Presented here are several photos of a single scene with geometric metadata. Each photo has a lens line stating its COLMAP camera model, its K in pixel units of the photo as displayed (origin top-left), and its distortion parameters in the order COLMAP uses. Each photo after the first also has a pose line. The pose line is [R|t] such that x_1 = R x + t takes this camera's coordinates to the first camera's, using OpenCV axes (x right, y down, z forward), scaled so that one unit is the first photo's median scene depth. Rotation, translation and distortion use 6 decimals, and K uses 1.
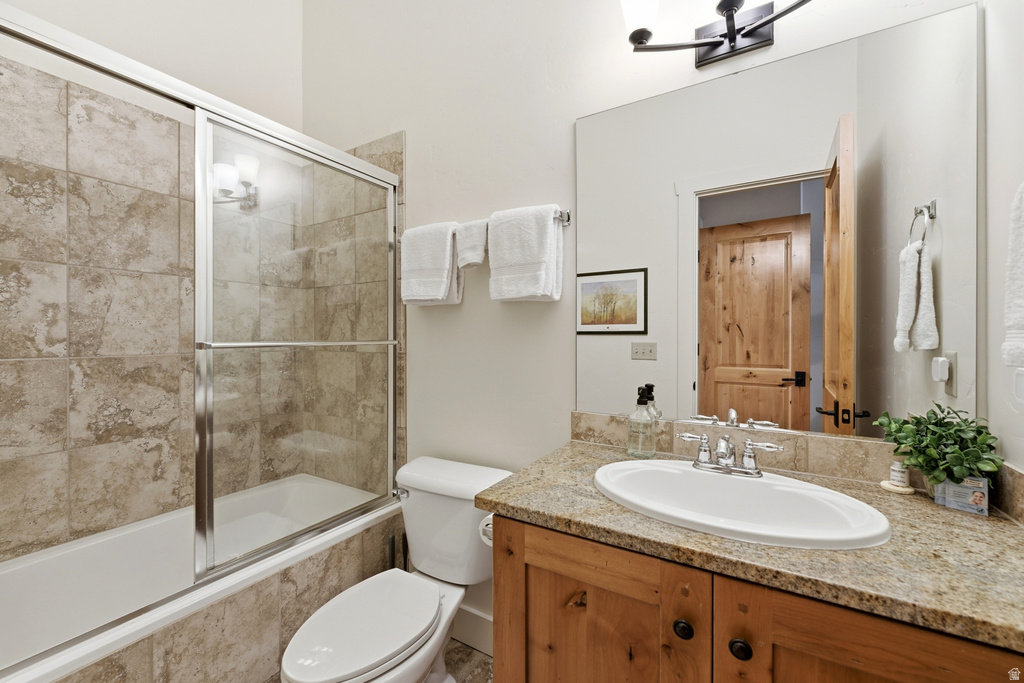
lens RADIAL K [[412.4, 0, 510.2], [0, 412.4, 343.1], [0, 0, 1]] dist [-0.002240, 0.000032]
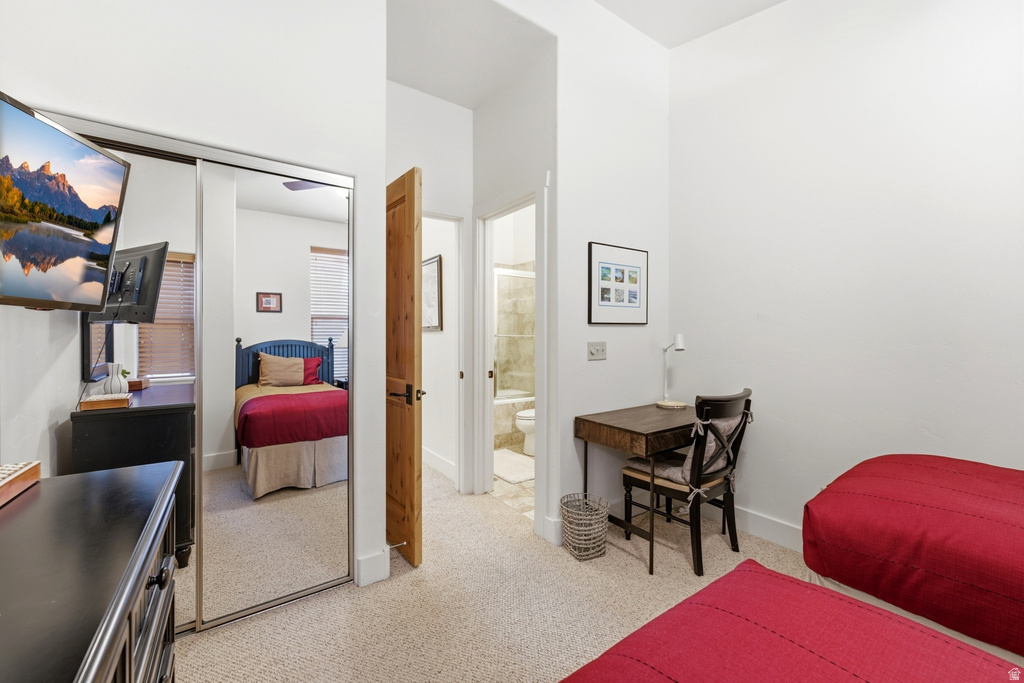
lens RADIAL K [[412.4, 0, 512.5], [0, 412.4, 340.3], [0, 0, 1]] dist [-0.002240, 0.000032]
pose [[0.918209, -0.000932, -0.396095, 0.492324], [-0.000875, 0.999990, -0.004381, 0.035590], [0.396095, 0.004369, 0.918199, -1.324024]]
